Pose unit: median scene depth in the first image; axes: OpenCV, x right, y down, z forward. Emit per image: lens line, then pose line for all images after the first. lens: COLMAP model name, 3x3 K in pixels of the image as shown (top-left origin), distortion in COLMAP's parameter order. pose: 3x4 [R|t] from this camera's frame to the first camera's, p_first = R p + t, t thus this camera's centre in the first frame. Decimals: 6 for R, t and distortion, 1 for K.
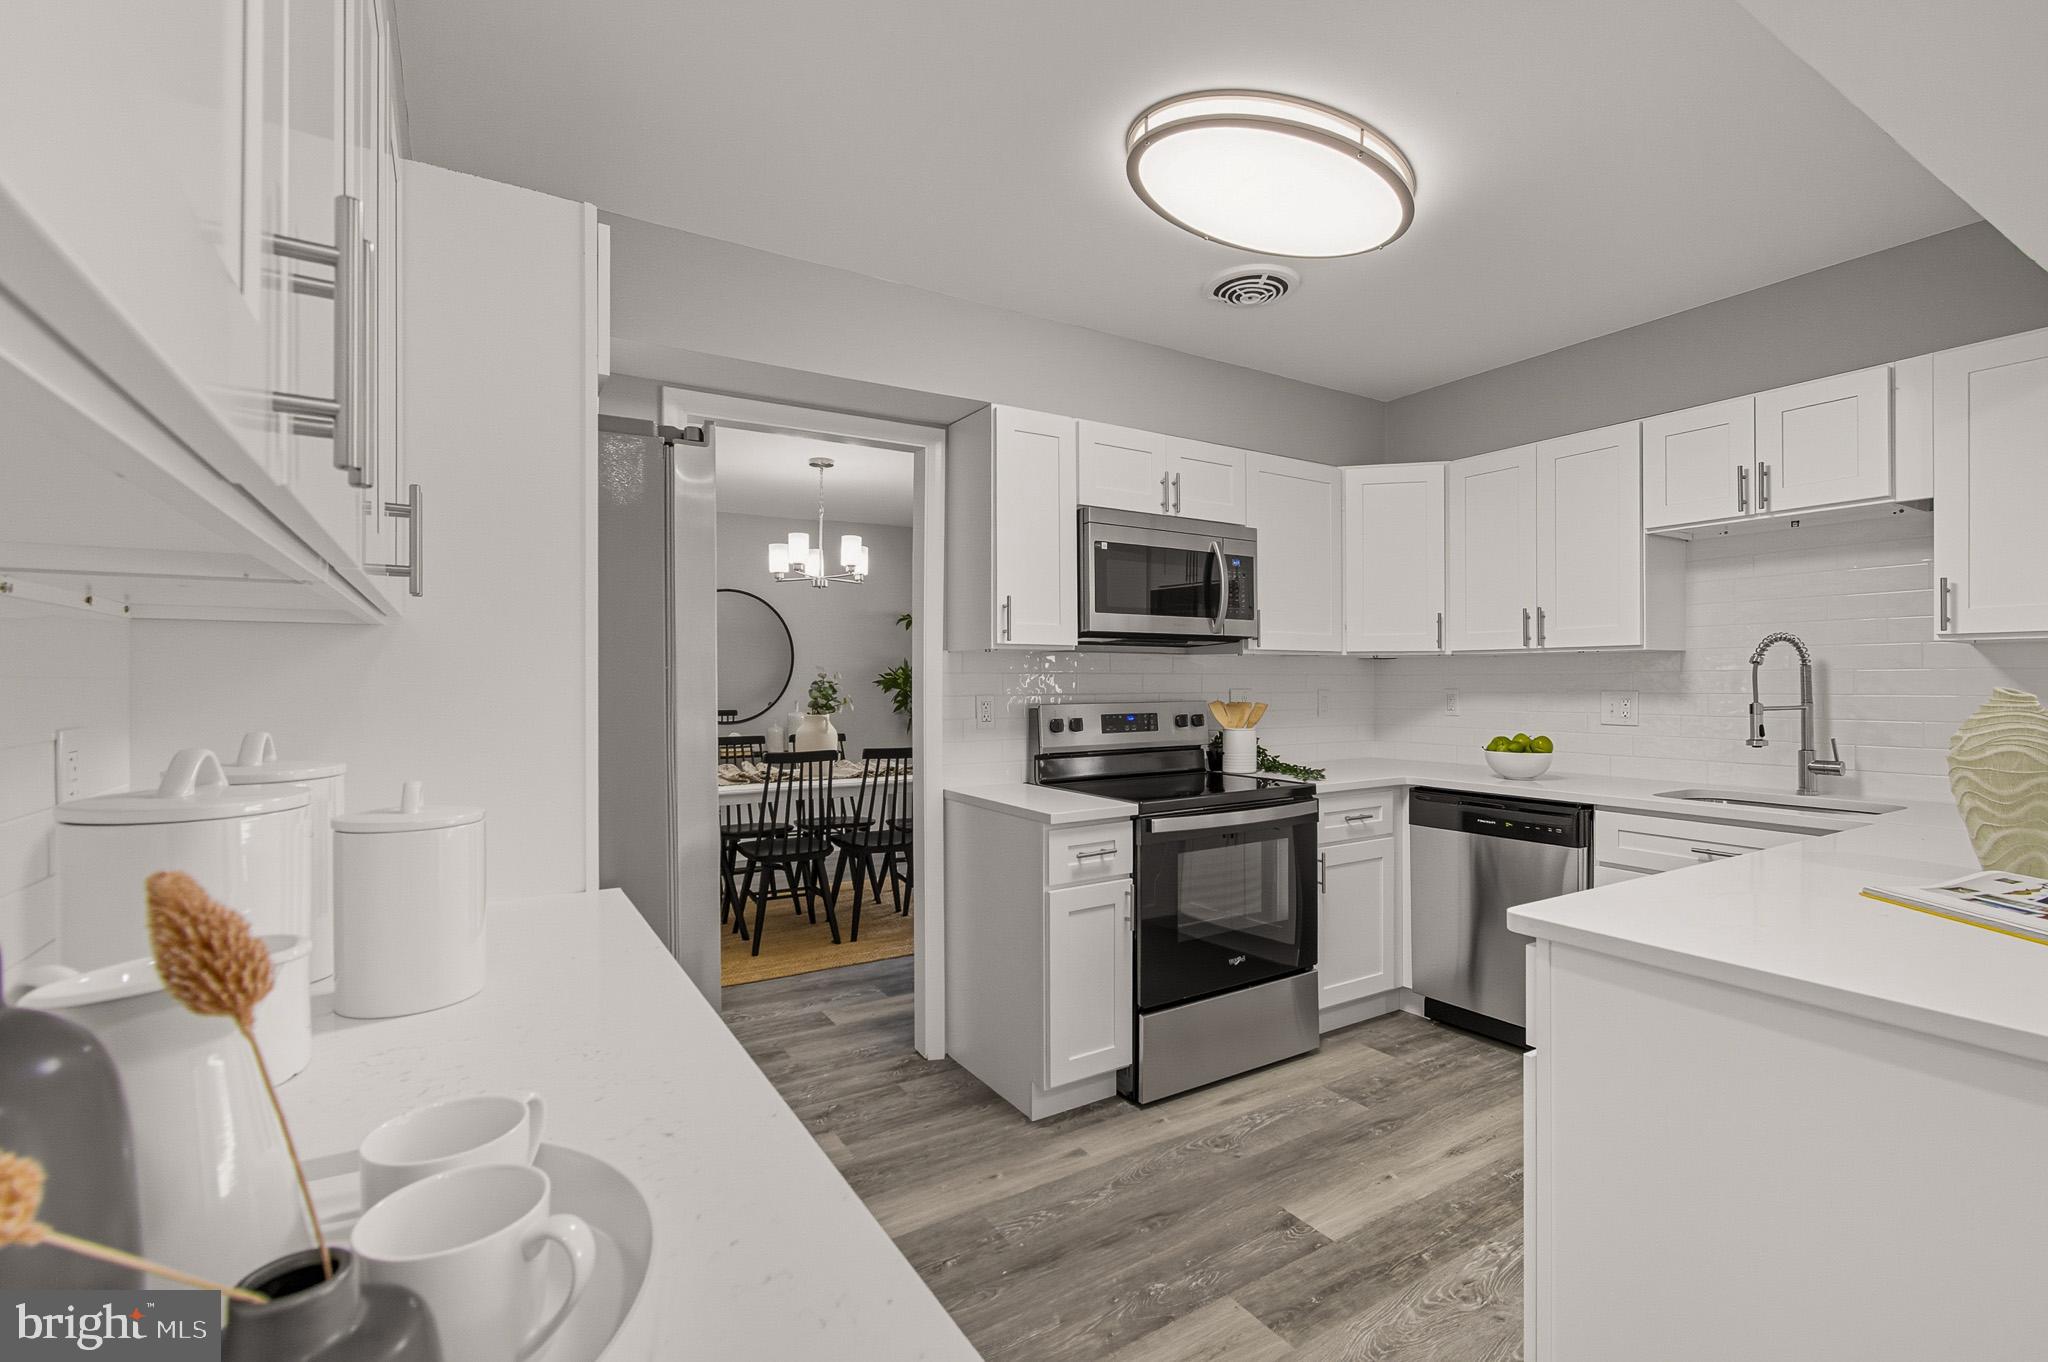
lens RADIAL K [[910.9, 0, 1024.0], [0, 910.9, 681.0], [0, 0, 1]] dist [0.000154, -0.000071]
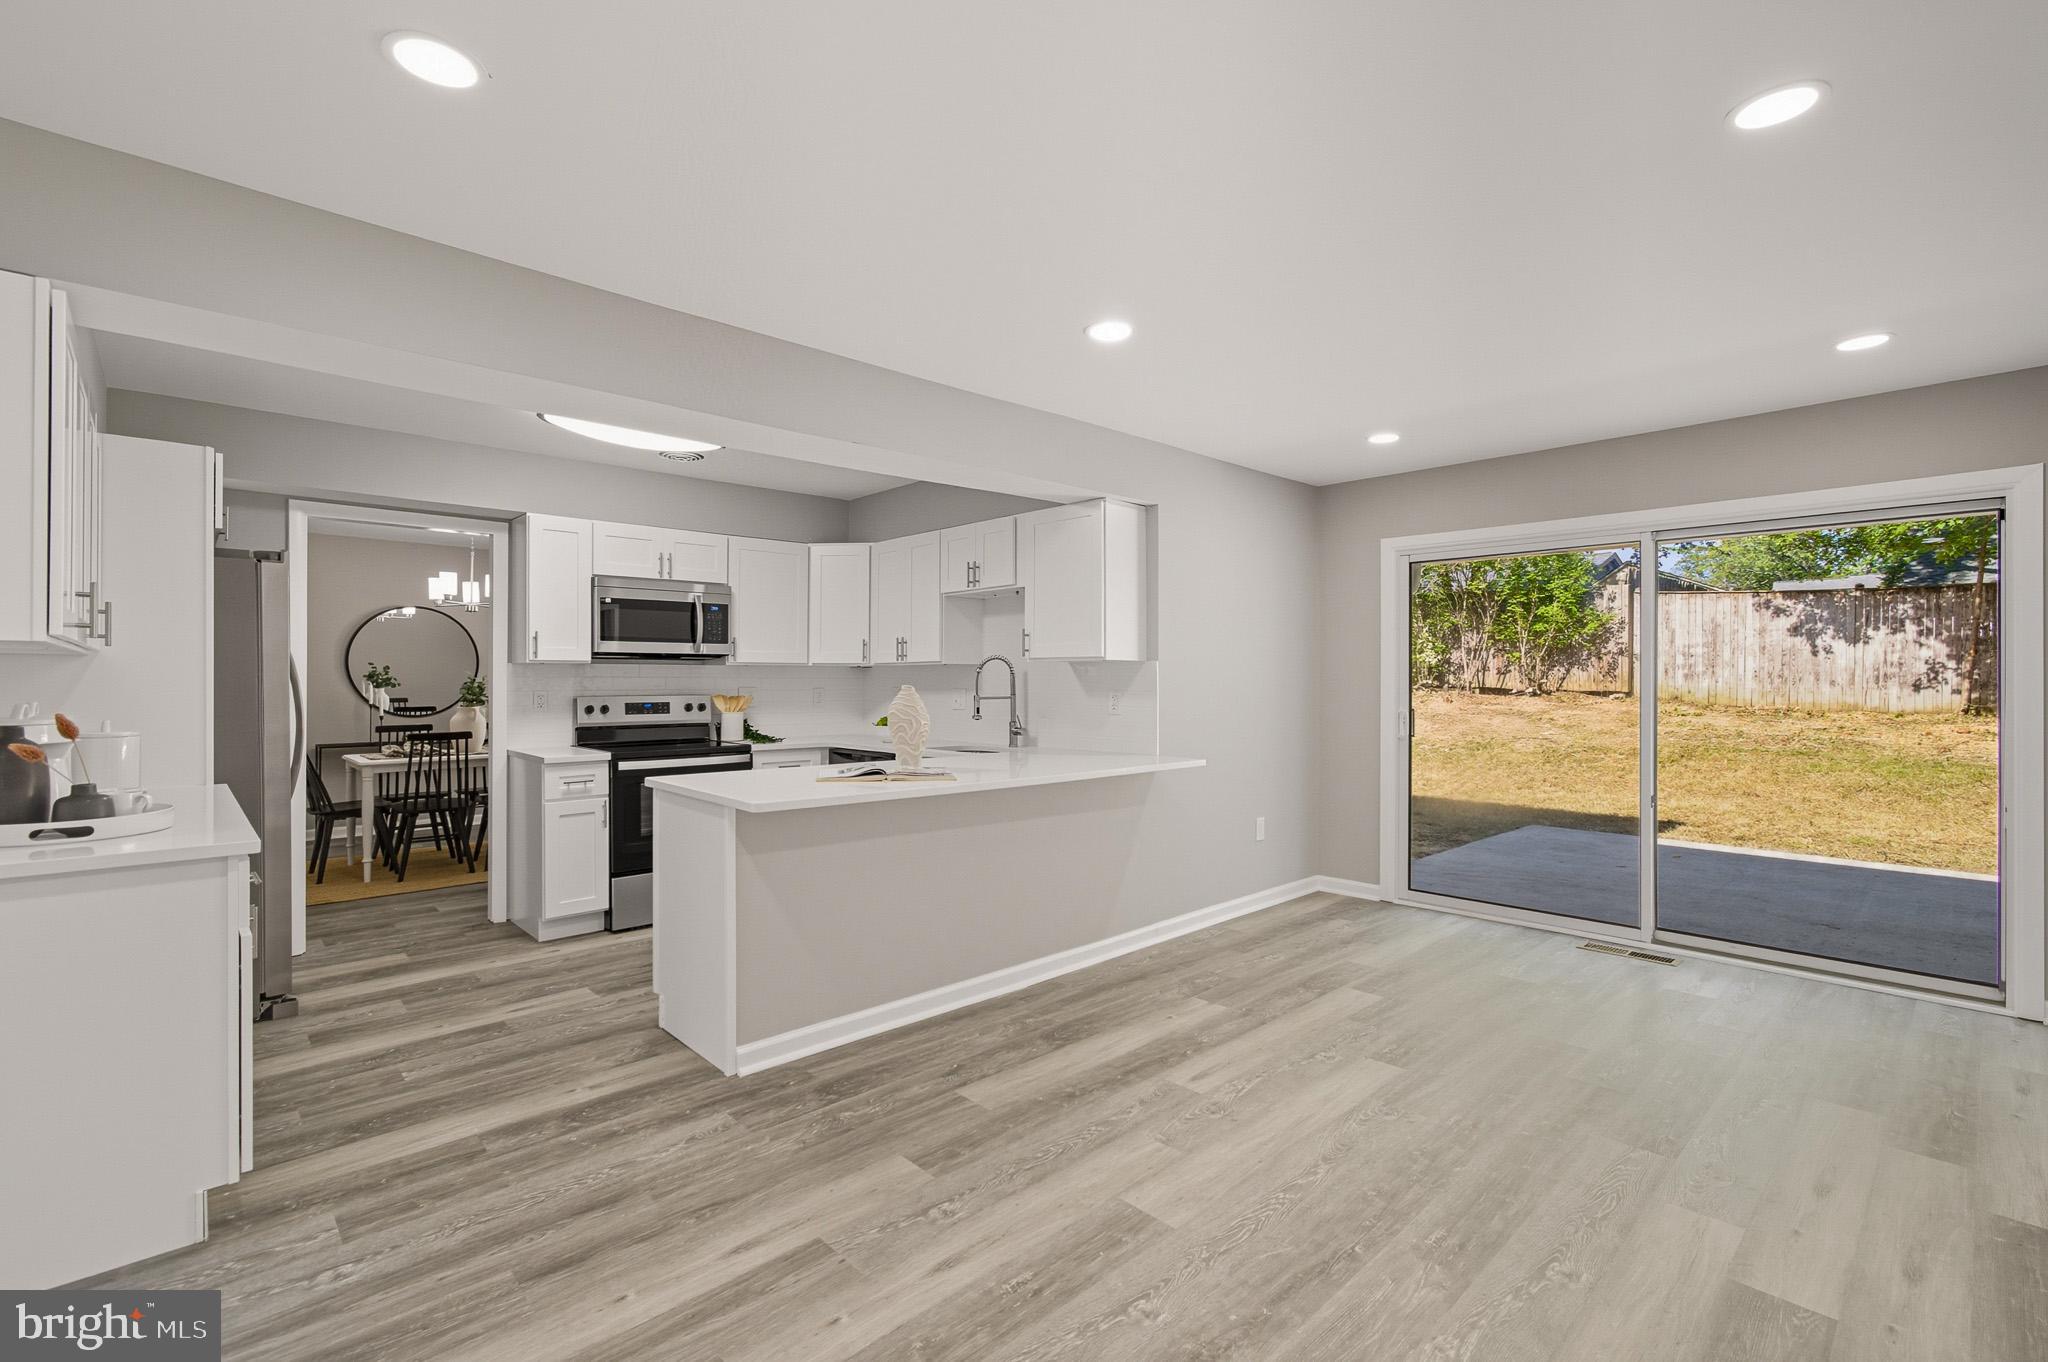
lens RADIAL K [[909.7, 0, 1024.0], [0, 909.7, 681.0], [0, 0, 1]] dist [0.004966, 0.000923]
pose [[0.981845, 0.000759, 0.189683, 0.489463], [-0.000198, 0.999996, -0.002975, 0.003572], [-0.189684, 0.002883, 0.981841, -0.715136]]
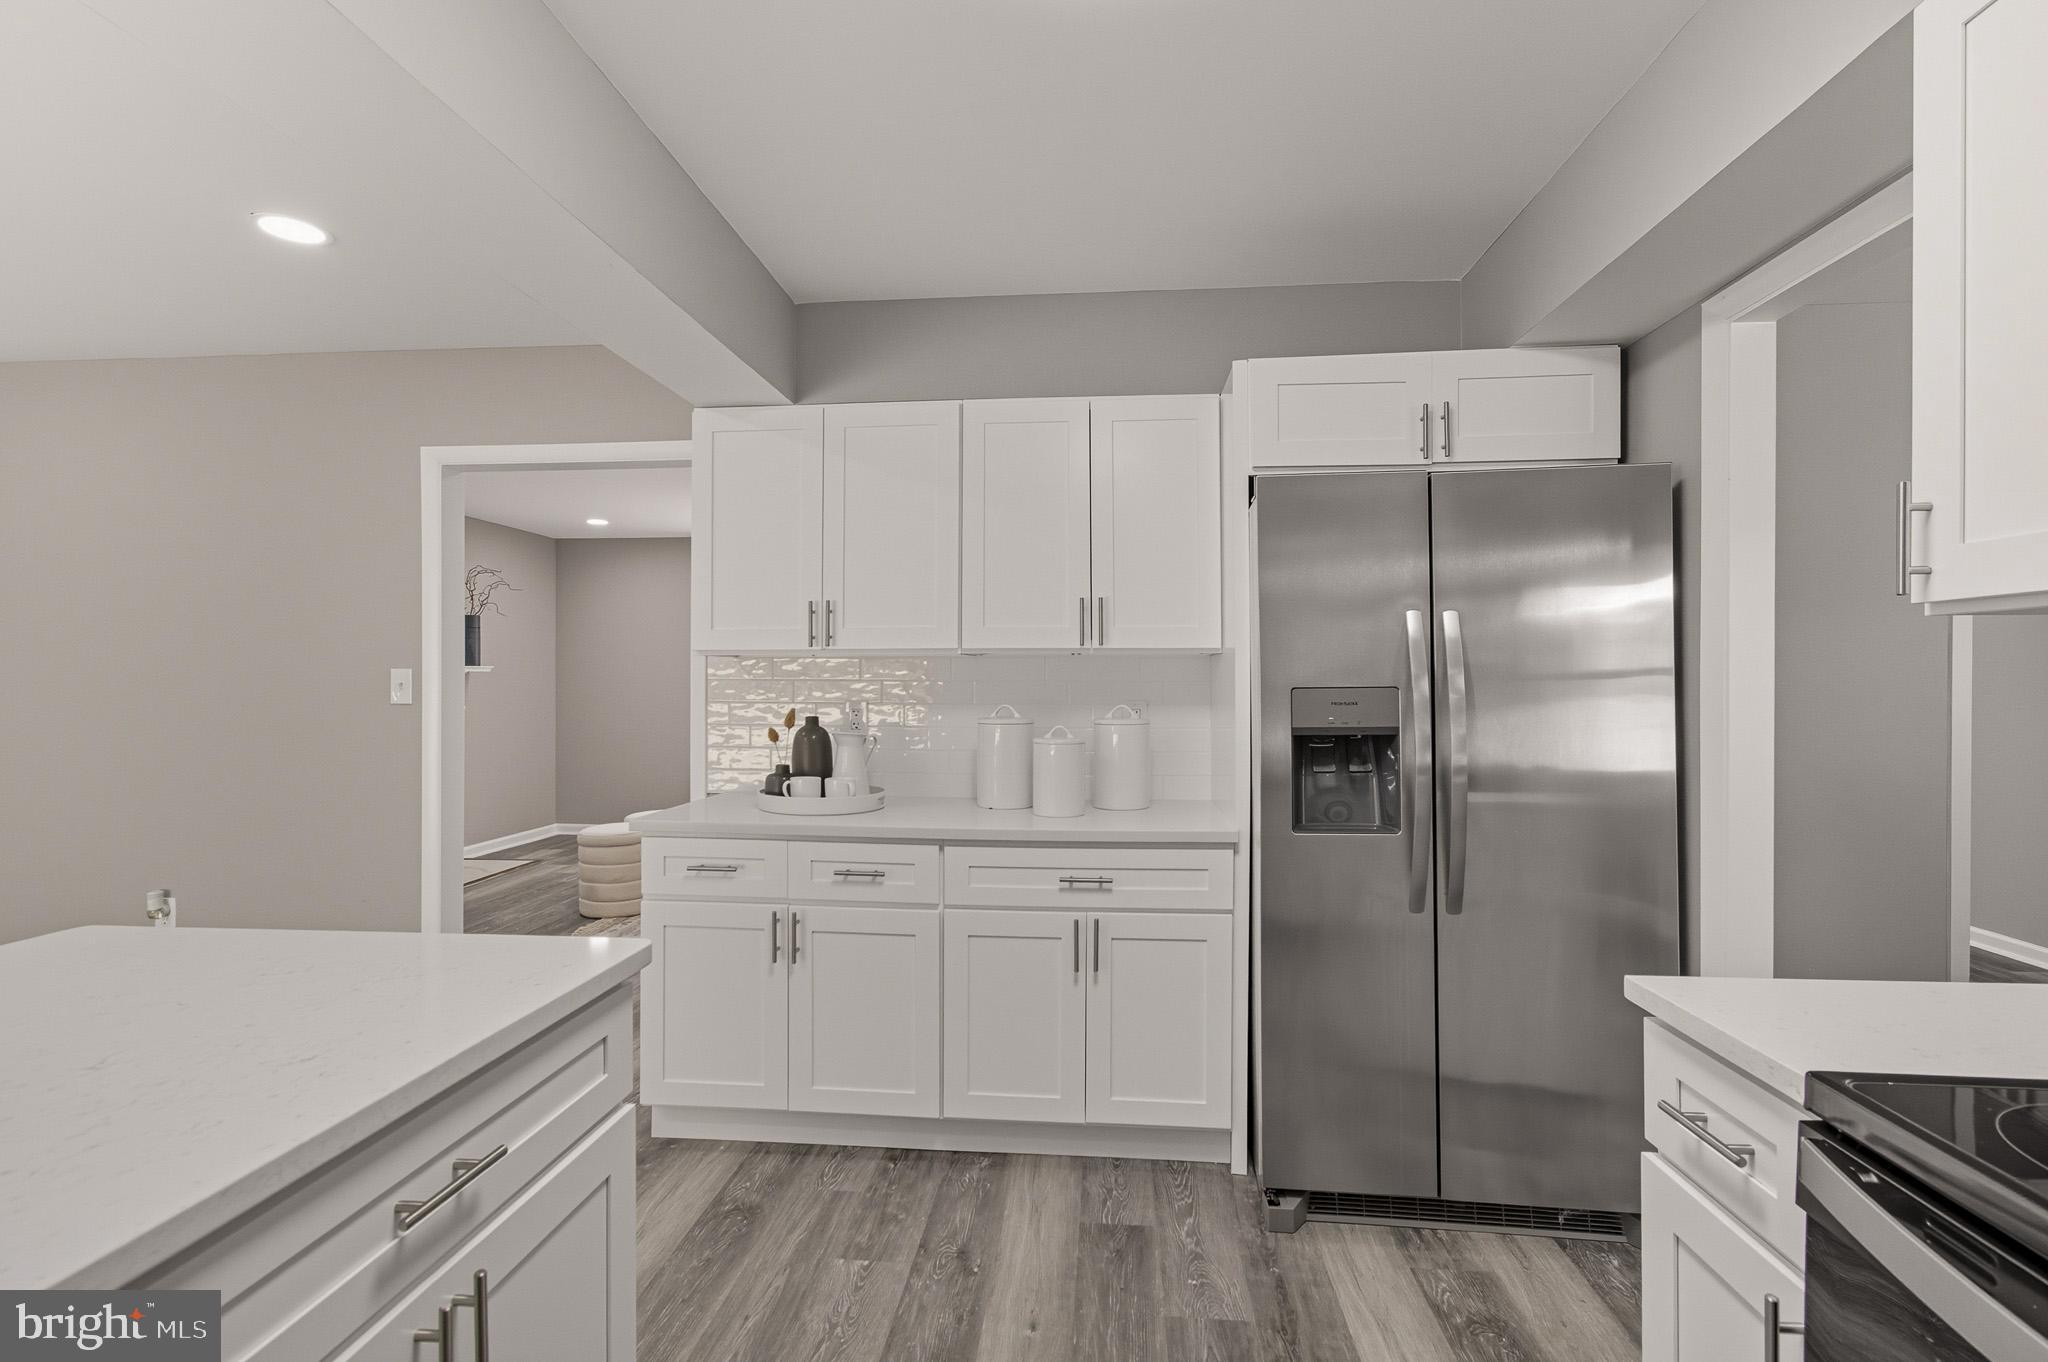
lens RADIAL K [[910.9, 0, 1024.0], [0, 910.9, 681.0], [0, 0, 1]] dist [0.000154, -0.000071]
pose [[-0.602361, 0.010979, -0.798148, 0.483509], [-0.001958, 0.999882, 0.015232, -0.017154], [0.798221, 0.010738, -0.602269, 0.851136]]
